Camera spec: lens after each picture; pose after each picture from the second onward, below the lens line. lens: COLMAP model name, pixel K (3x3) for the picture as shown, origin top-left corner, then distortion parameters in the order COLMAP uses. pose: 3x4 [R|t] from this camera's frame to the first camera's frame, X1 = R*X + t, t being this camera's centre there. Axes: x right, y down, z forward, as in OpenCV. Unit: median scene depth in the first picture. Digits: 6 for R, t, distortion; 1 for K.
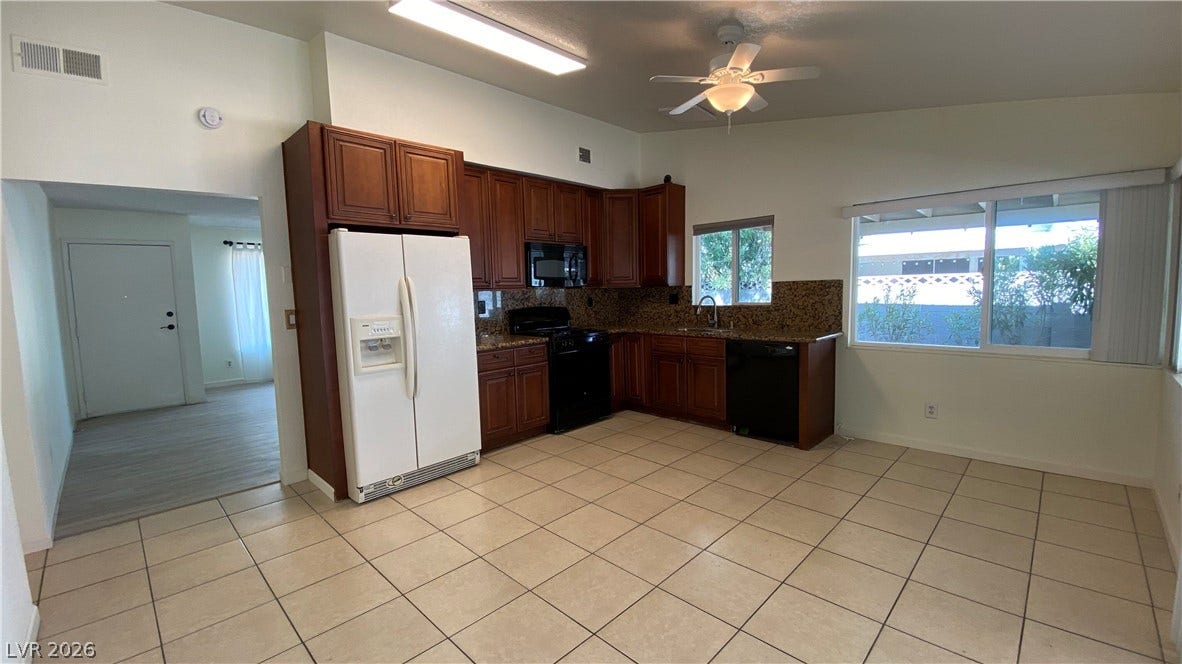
lens RADIAL K [[479.8, 0, 581.3], [0, 479.8, 333.7], [0, 0, 1]] dist [0.013670, -0.018212]
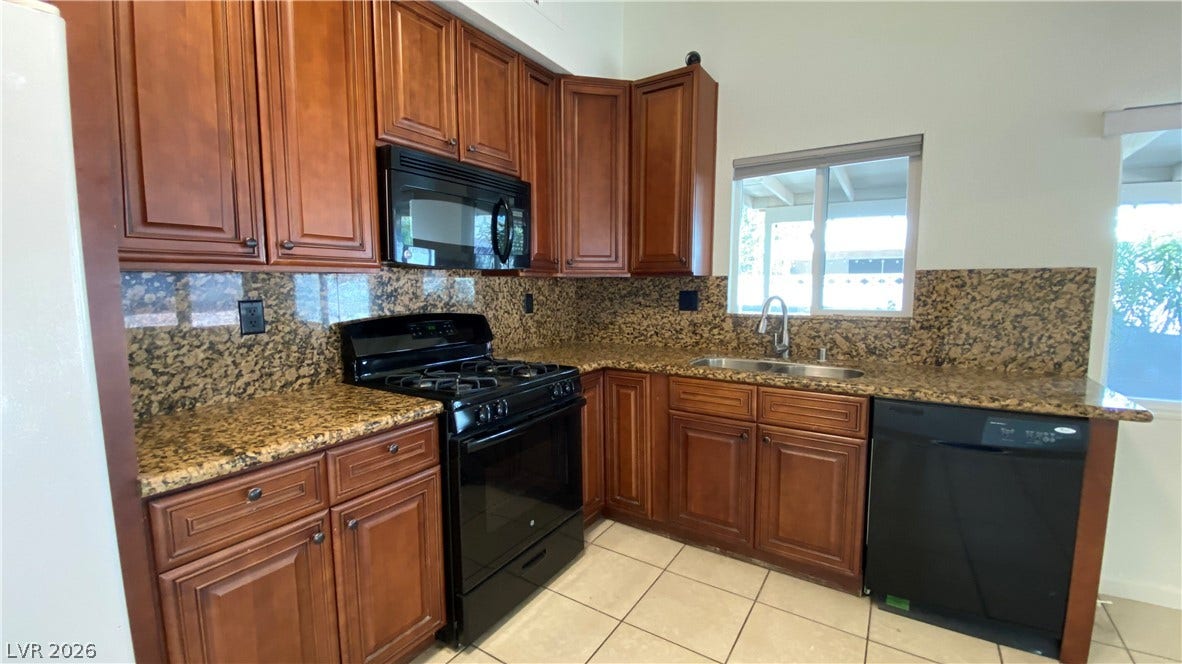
lens RADIAL K [[479.8, 0, 589.1], [0, 479.8, 329.6], [0, 0, 1]] dist [0.013670, -0.018212]
pose [[0.976337, 0.002675, 0.216237, -0.033704], [-0.001981, 0.999992, -0.003422, -0.041475], [-0.216245, 0.002913, 0.976335, 0.549632]]
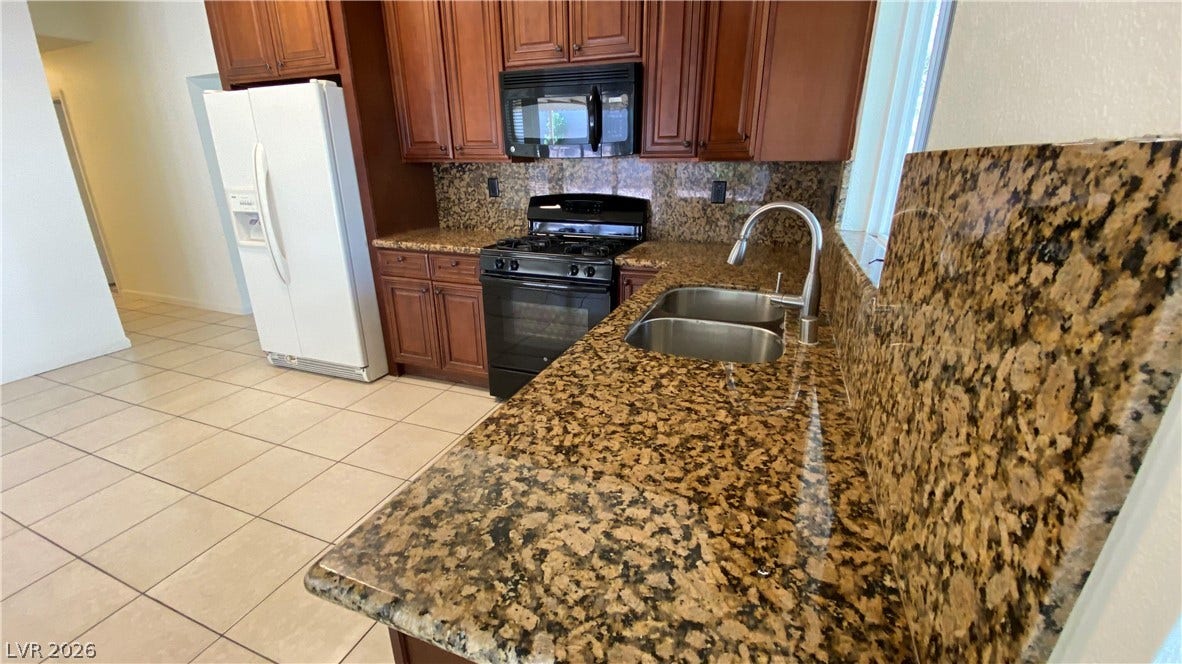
lens RADIAL K [[479.8, 0, 588.2], [0, 479.8, 331.3], [0, 0, 1]] dist [0.013670, -0.018212]
pose [[0.408883, 0.327942, -0.851627, 0.473658], [-0.095501, 0.943454, 0.317451, -0.086015], [0.907576, -0.048469, 0.417081, 0.773965]]
